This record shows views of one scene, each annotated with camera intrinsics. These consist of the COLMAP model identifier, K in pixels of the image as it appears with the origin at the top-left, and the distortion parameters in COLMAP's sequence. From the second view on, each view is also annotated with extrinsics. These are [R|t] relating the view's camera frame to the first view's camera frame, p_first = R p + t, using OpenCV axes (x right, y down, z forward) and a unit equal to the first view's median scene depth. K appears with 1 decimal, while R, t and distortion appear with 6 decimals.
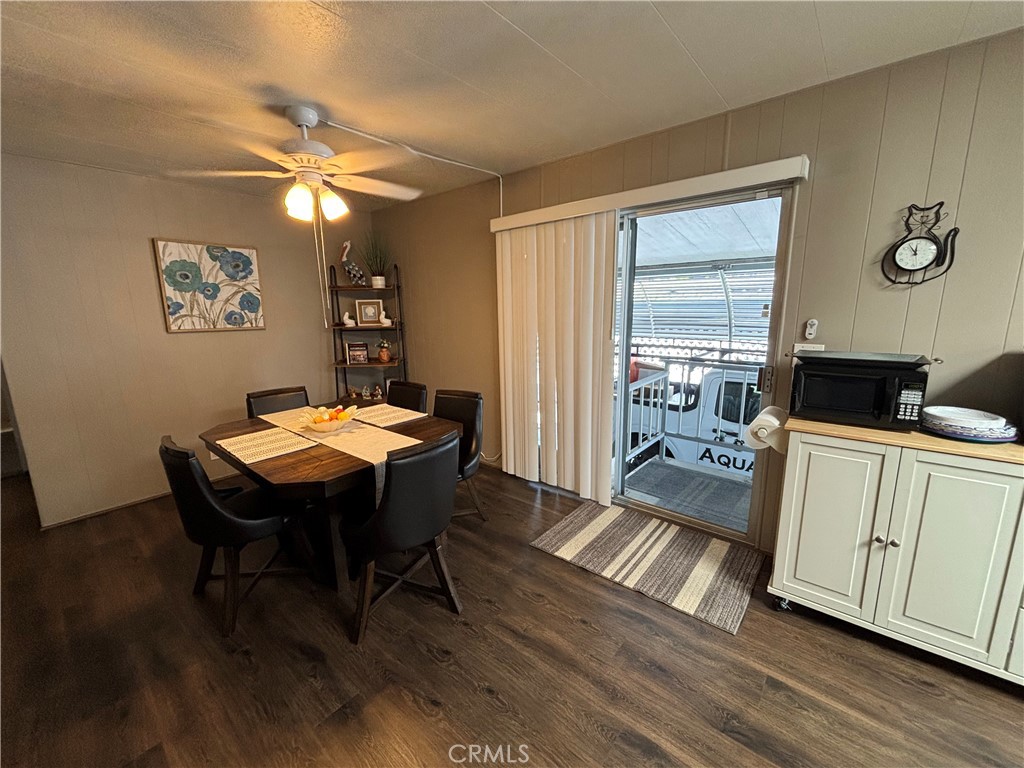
lens RADIAL K [[409.9, 0, 514.3], [0, 409.9, 384.4], [0, 0, 1]] dist [0.003370, 0.000389]
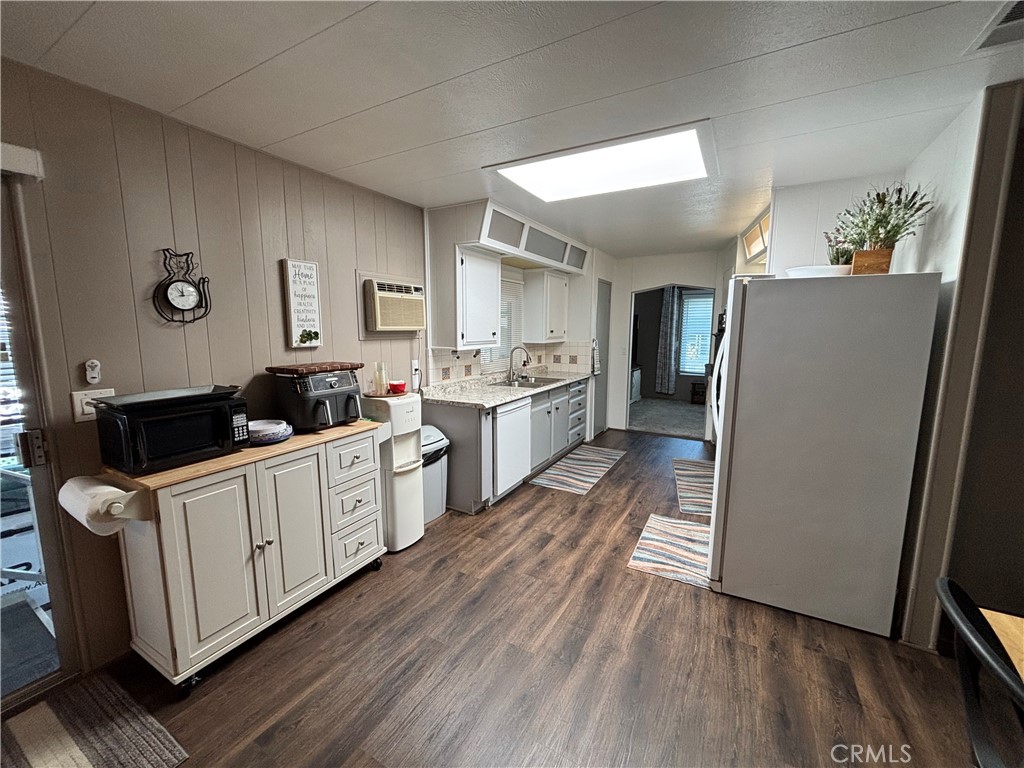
lens RADIAL K [[409.9, 0, 512.0], [0, 409.9, 382.8], [0, 0, 1]] dist [0.003370, 0.000389]
pose [[-0.174685, -0.116336, 0.977727, -0.268889], [0.187452, 0.970905, 0.149015, -0.092807], [-0.966616, 0.209308, -0.147795, 0.372668]]
